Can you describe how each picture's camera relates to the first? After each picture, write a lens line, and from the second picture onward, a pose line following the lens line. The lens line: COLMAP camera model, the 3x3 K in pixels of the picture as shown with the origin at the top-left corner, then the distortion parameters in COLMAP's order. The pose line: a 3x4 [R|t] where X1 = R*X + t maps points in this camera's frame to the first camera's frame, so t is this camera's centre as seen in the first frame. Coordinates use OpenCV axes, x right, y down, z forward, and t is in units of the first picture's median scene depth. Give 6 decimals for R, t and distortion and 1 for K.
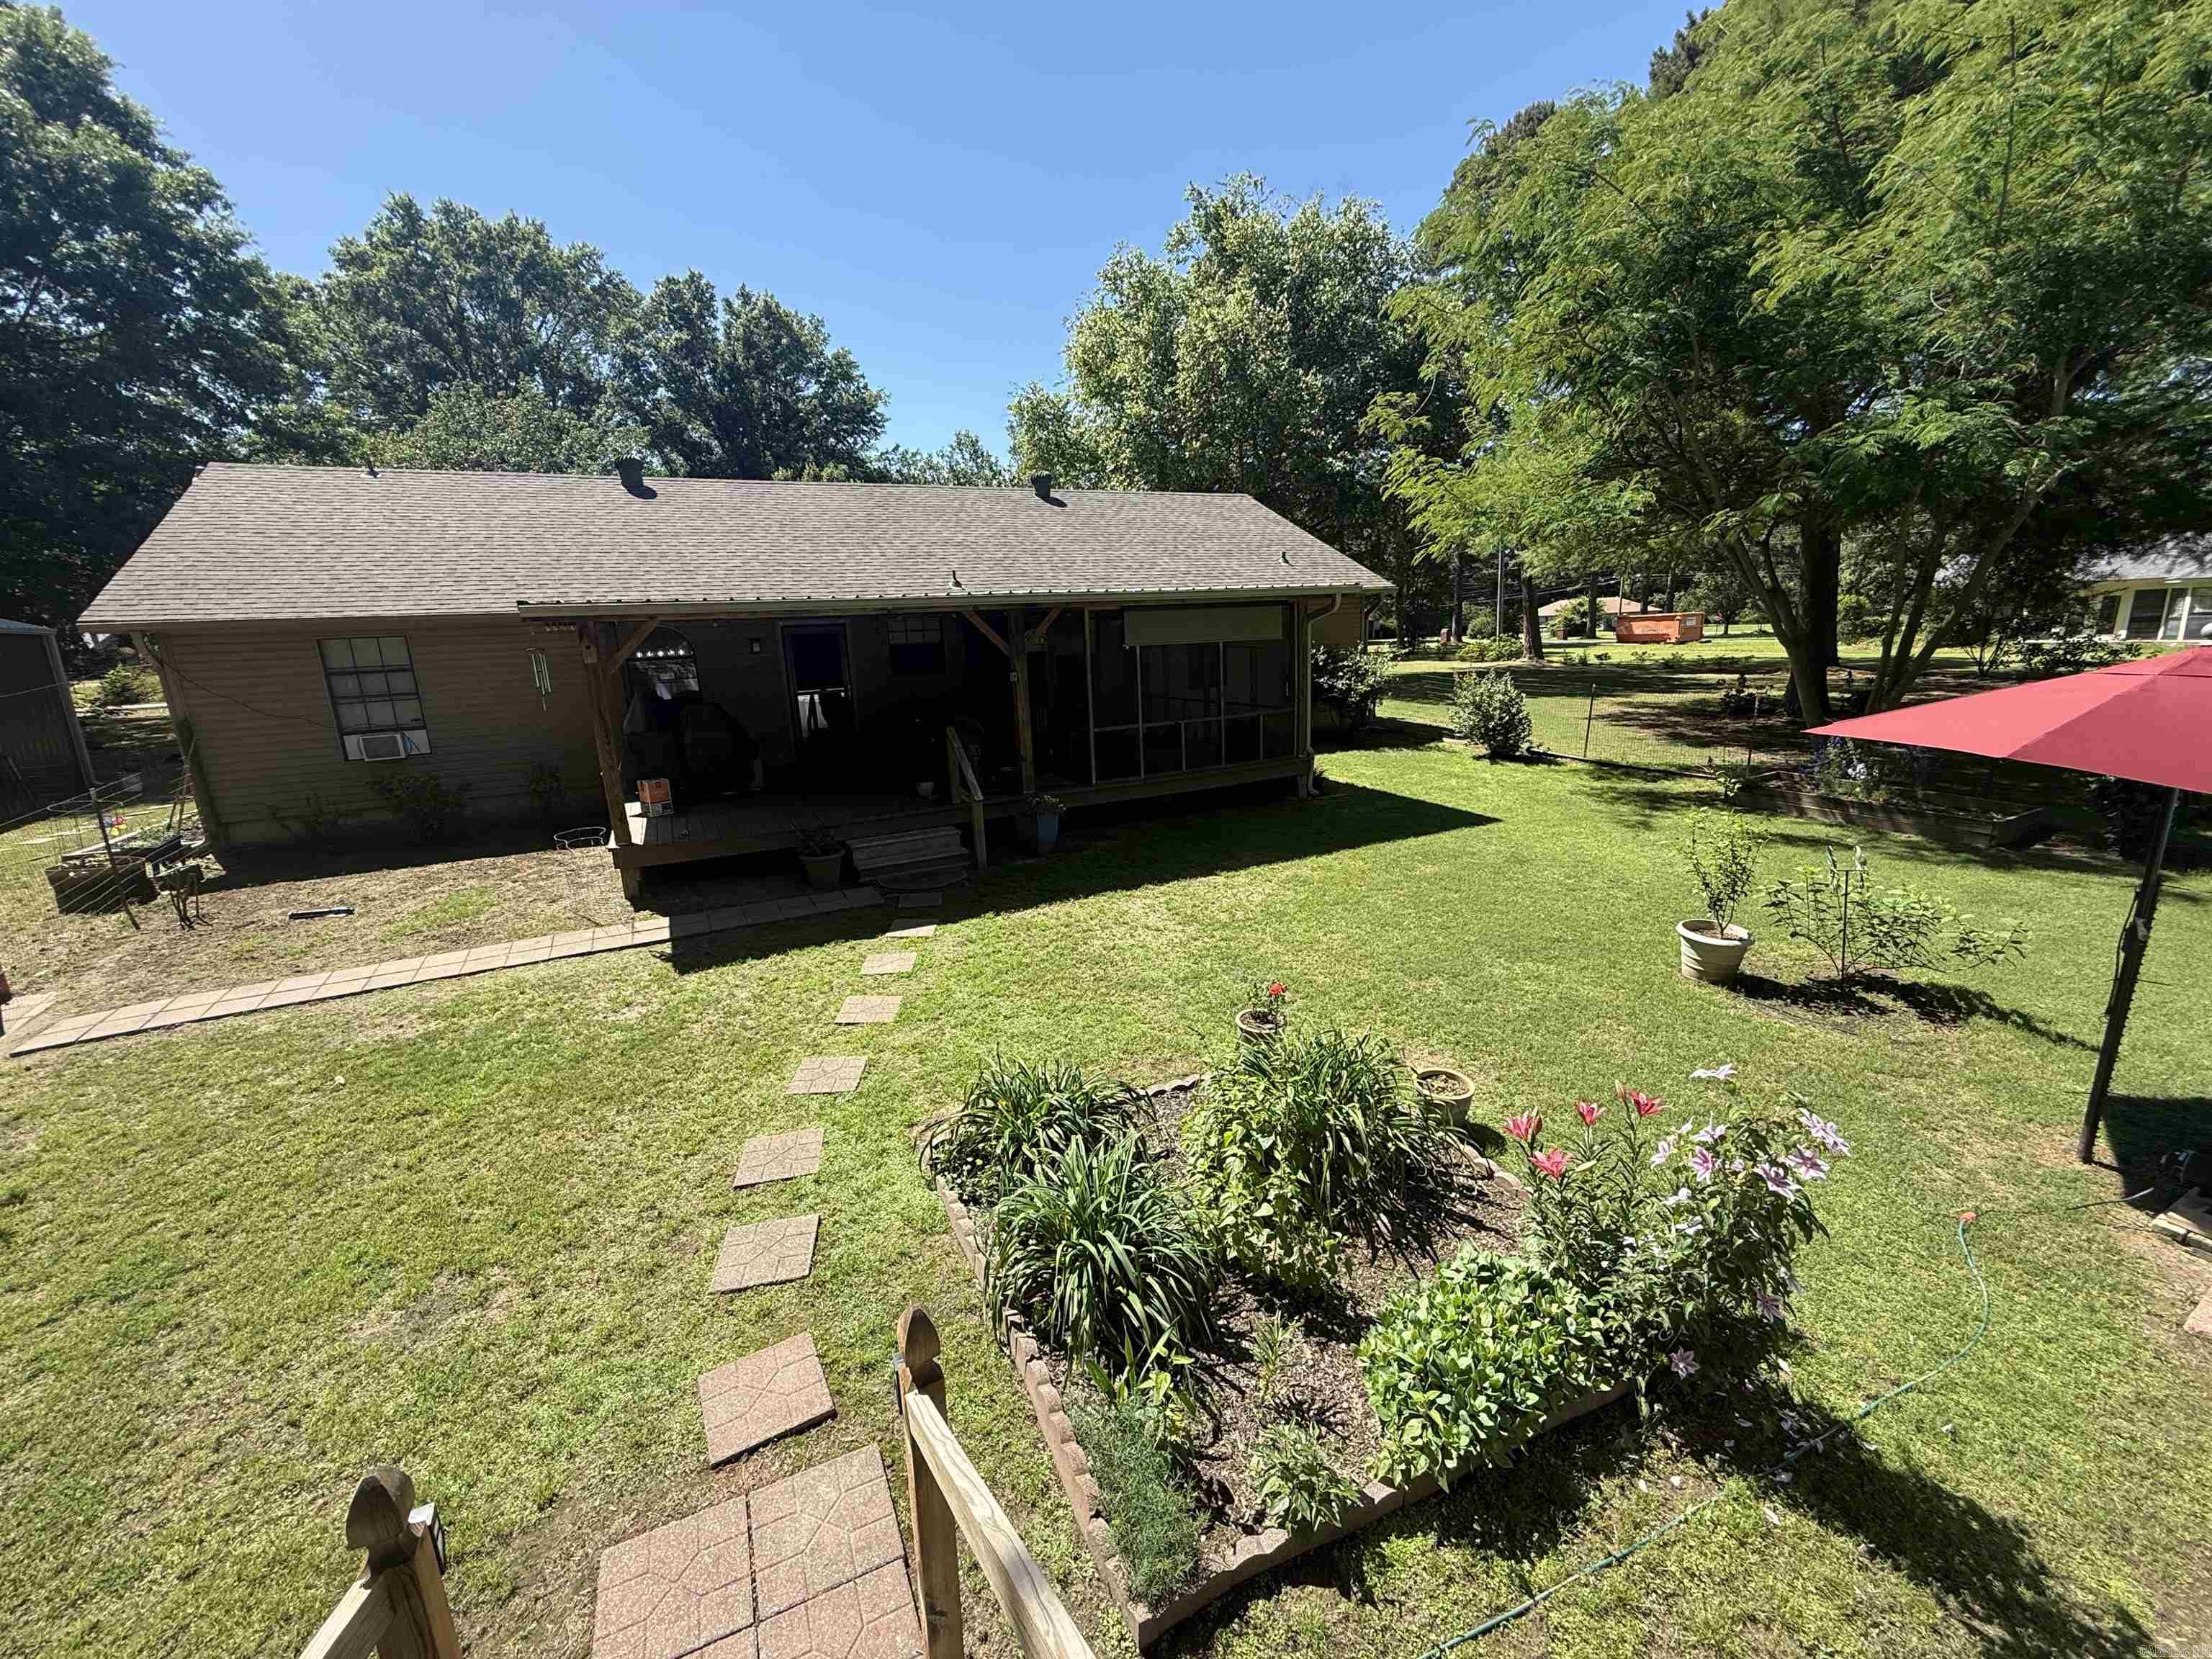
lens RADIAL K [[886.4, 0, 1090.6], [0, 886.4, 833.9], [0, 0, 1]] dist [0.003172, 0.000051]
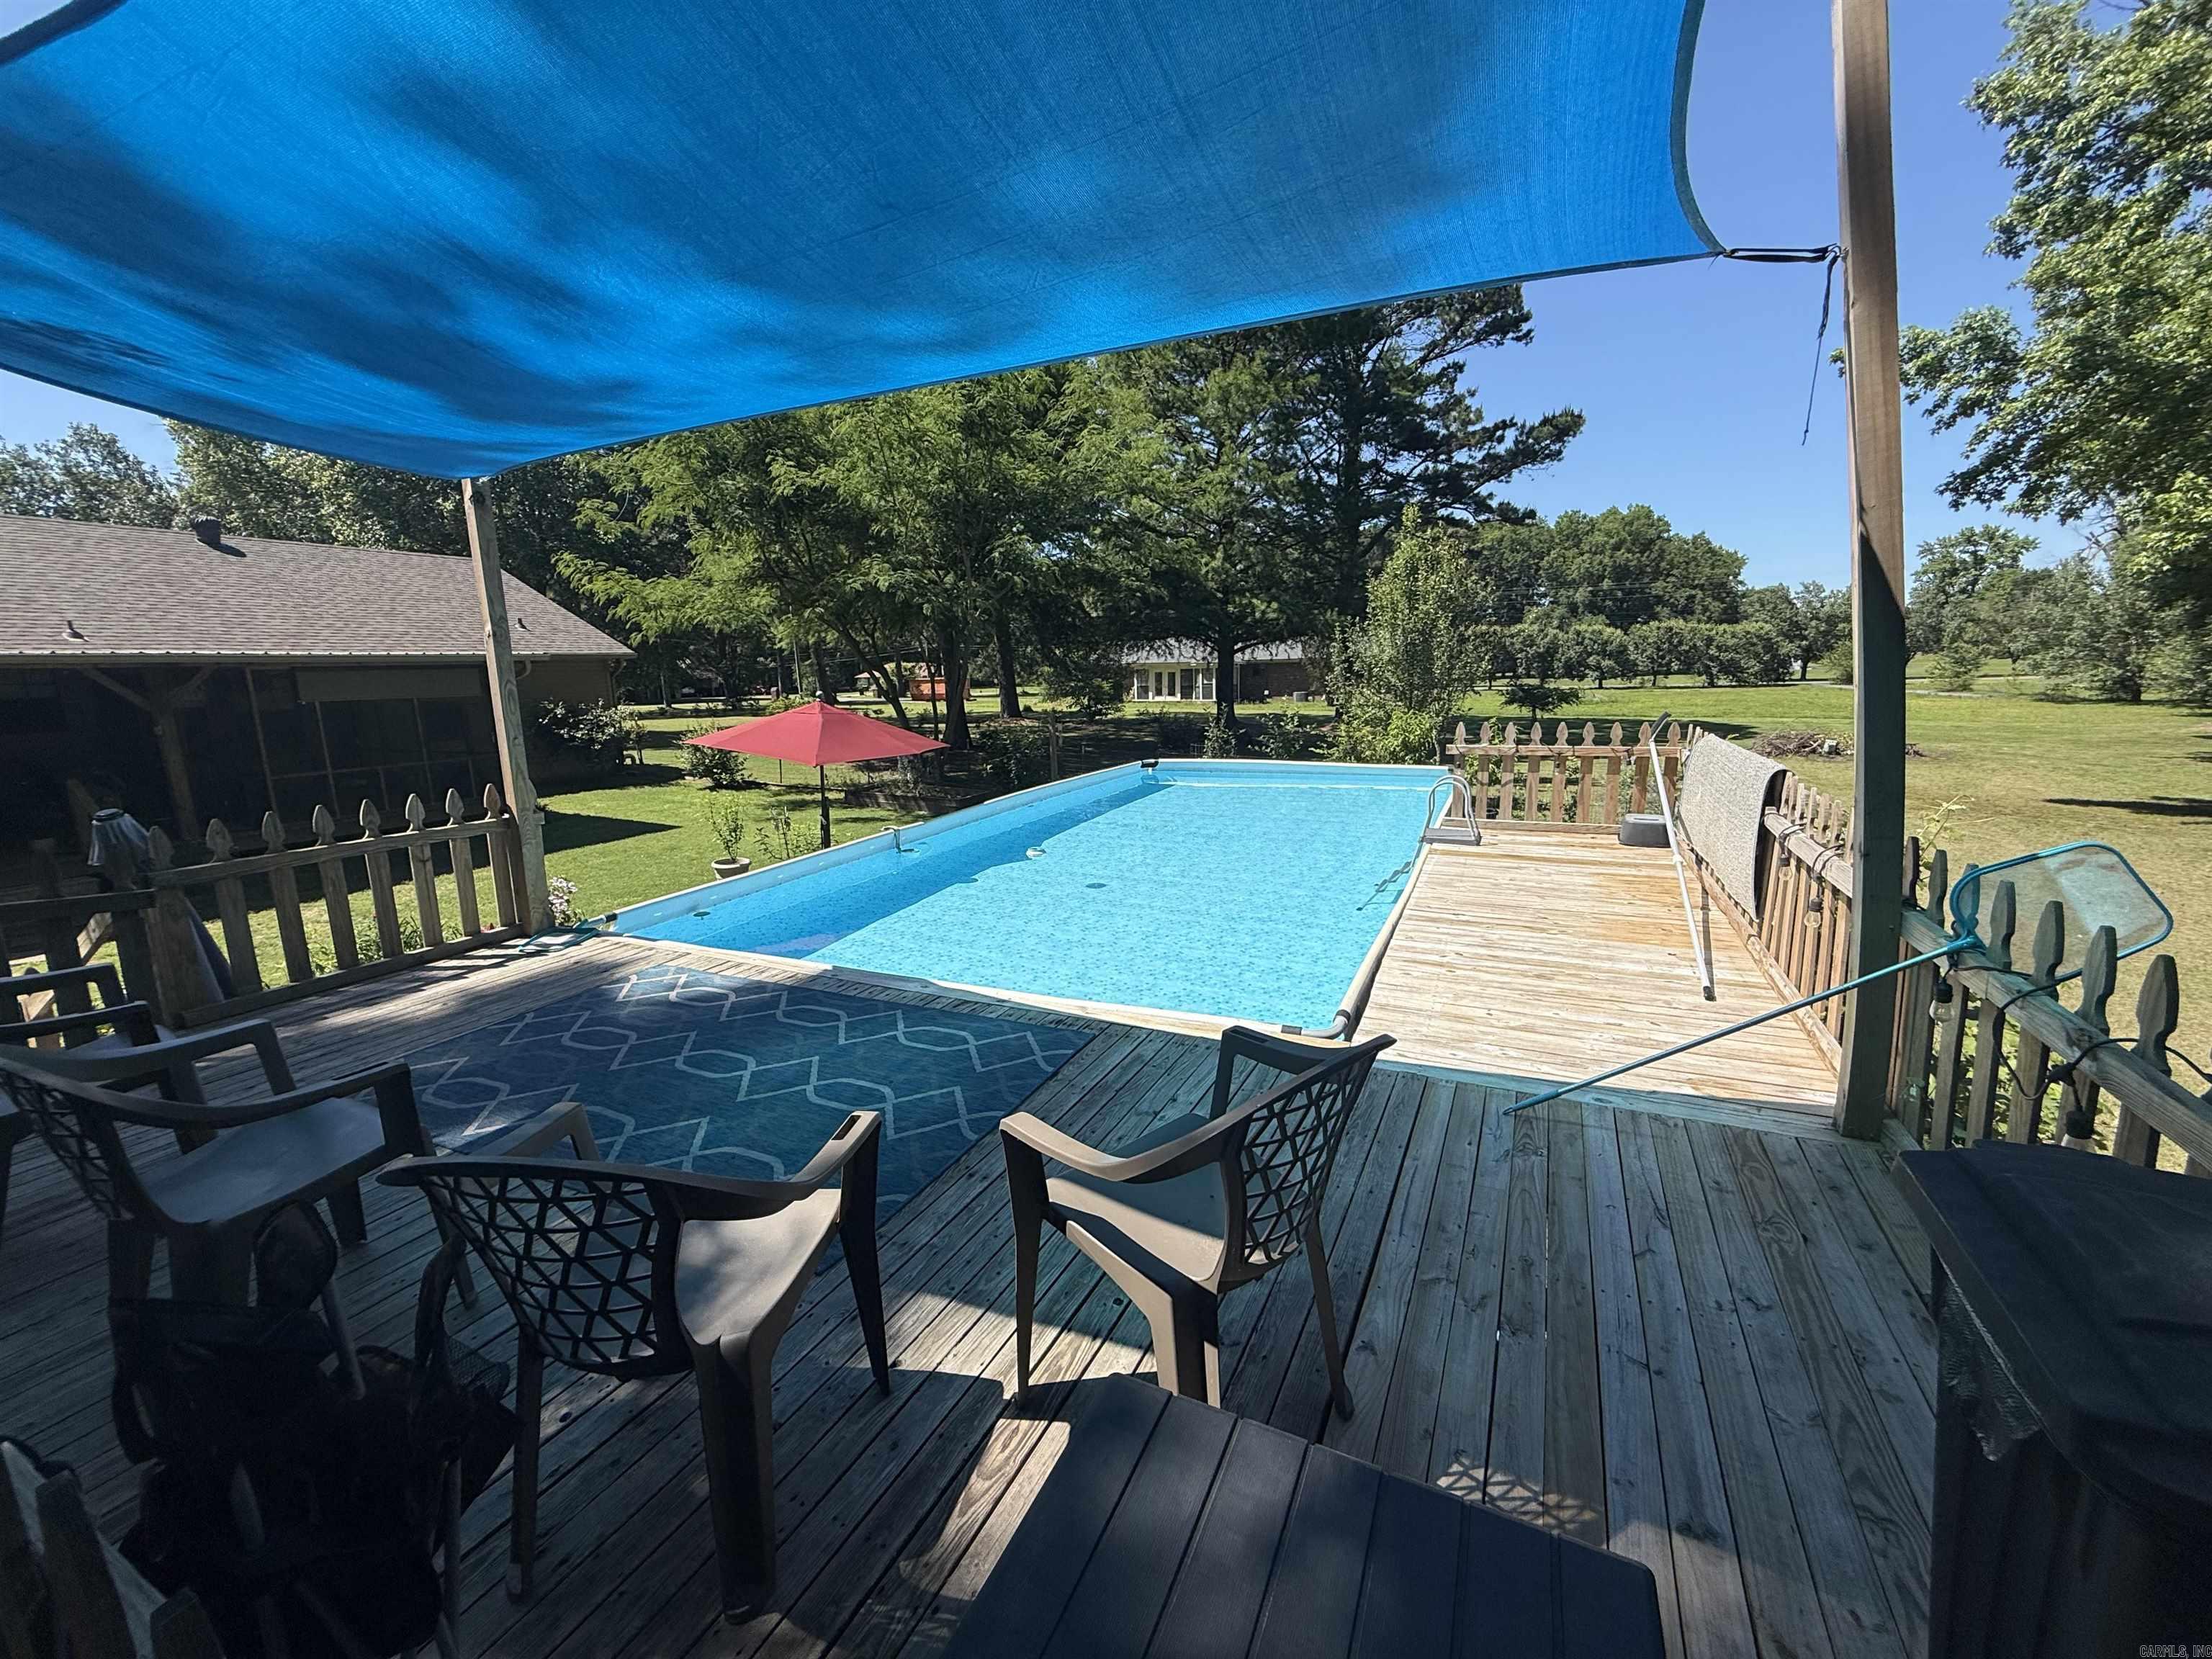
lens RADIAL K [[886.4, 0, 1090.6], [0, 886.4, 833.9], [0, 0, 1]] dist [0.003172, 0.000051]
pose [[0.778342, -0.093237, 0.620879, 0.077112], [0.132300, 0.991063, -0.017027, 0.077656], [-0.613743, 0.095395, 0.783721, -0.353409]]
